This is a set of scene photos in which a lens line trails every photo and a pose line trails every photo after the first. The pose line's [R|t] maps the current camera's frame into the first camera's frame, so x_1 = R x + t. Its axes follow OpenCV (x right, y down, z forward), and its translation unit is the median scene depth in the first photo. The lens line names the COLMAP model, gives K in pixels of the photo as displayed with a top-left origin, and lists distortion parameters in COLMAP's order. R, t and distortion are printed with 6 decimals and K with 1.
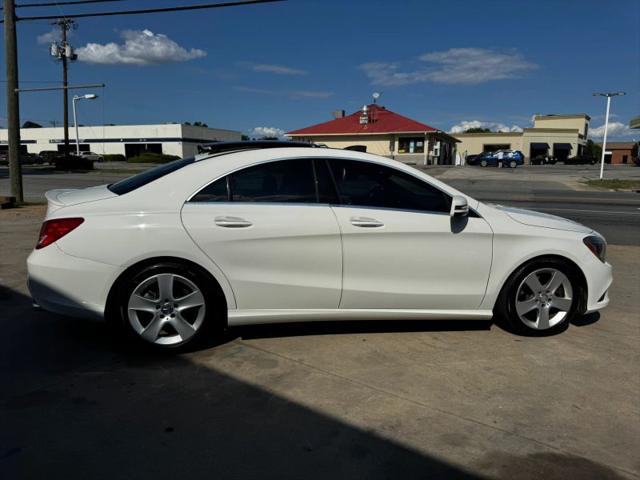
lens RADIAL K [[449.1, 0, 320.0], [0, 449.1, 240.0], [0, 0, 1]] dist [0.054615, -0.073915]
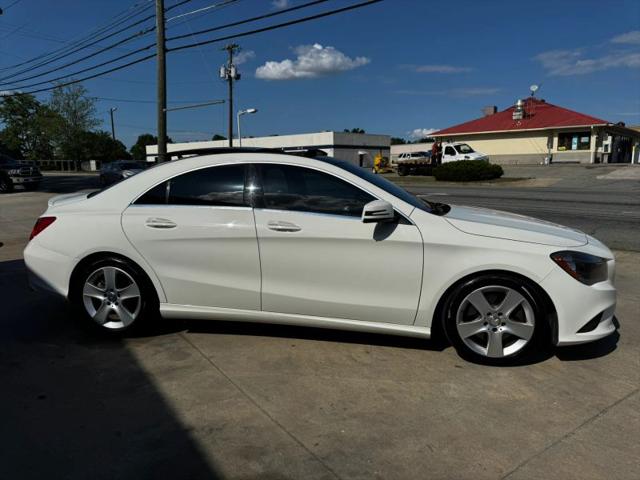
lens RADIAL K [[449.5, 0, 313.6], [0, 449.5, 237.1], [0, 0, 1]] dist [0.059942, -0.087311]
pose [[0.937795, 0.031822, -0.345729, 0.461255], [-0.036415, 0.999314, -0.006797, -0.010382], [0.345275, 0.018964, 0.938310, 0.080851]]
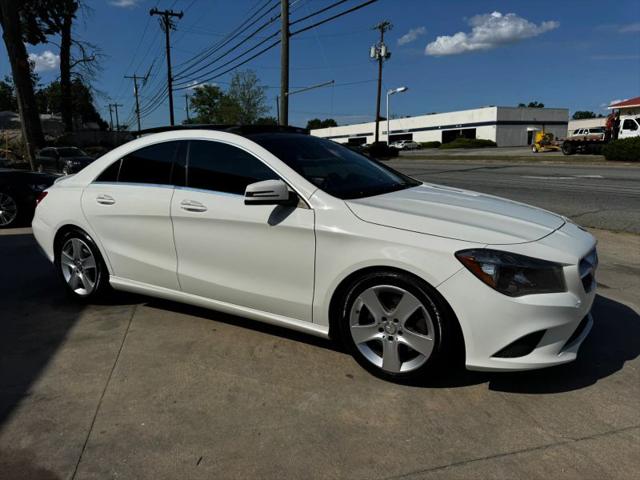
lens RADIAL K [[449.5, 0, 313.6], [0, 449.5, 237.1], [0, 0, 1]] dist [0.059942, -0.087311]
pose [[0.761383, 0.091343, -0.641835, 0.832843], [-0.075172, 0.995785, 0.052542, -0.039417], [0.643929, 0.008243, 0.765040, 0.388698]]
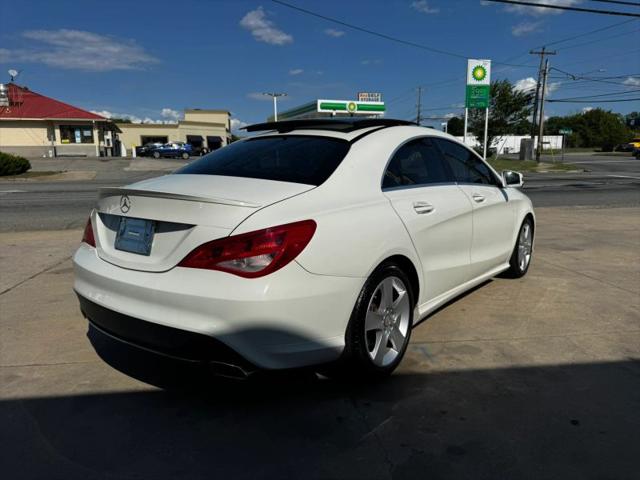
lens RADIAL K [[454.2, 0, 320.0], [0, 454.2, 240.0], [0, 0, 1]] dist [0.058275, -0.072676]
pose [[0.733938, -0.136509, 0.665357, -0.823480], [0.127096, 0.989894, 0.062897, -0.050815], [-0.667219, 0.038402, 0.743871, 0.401816]]
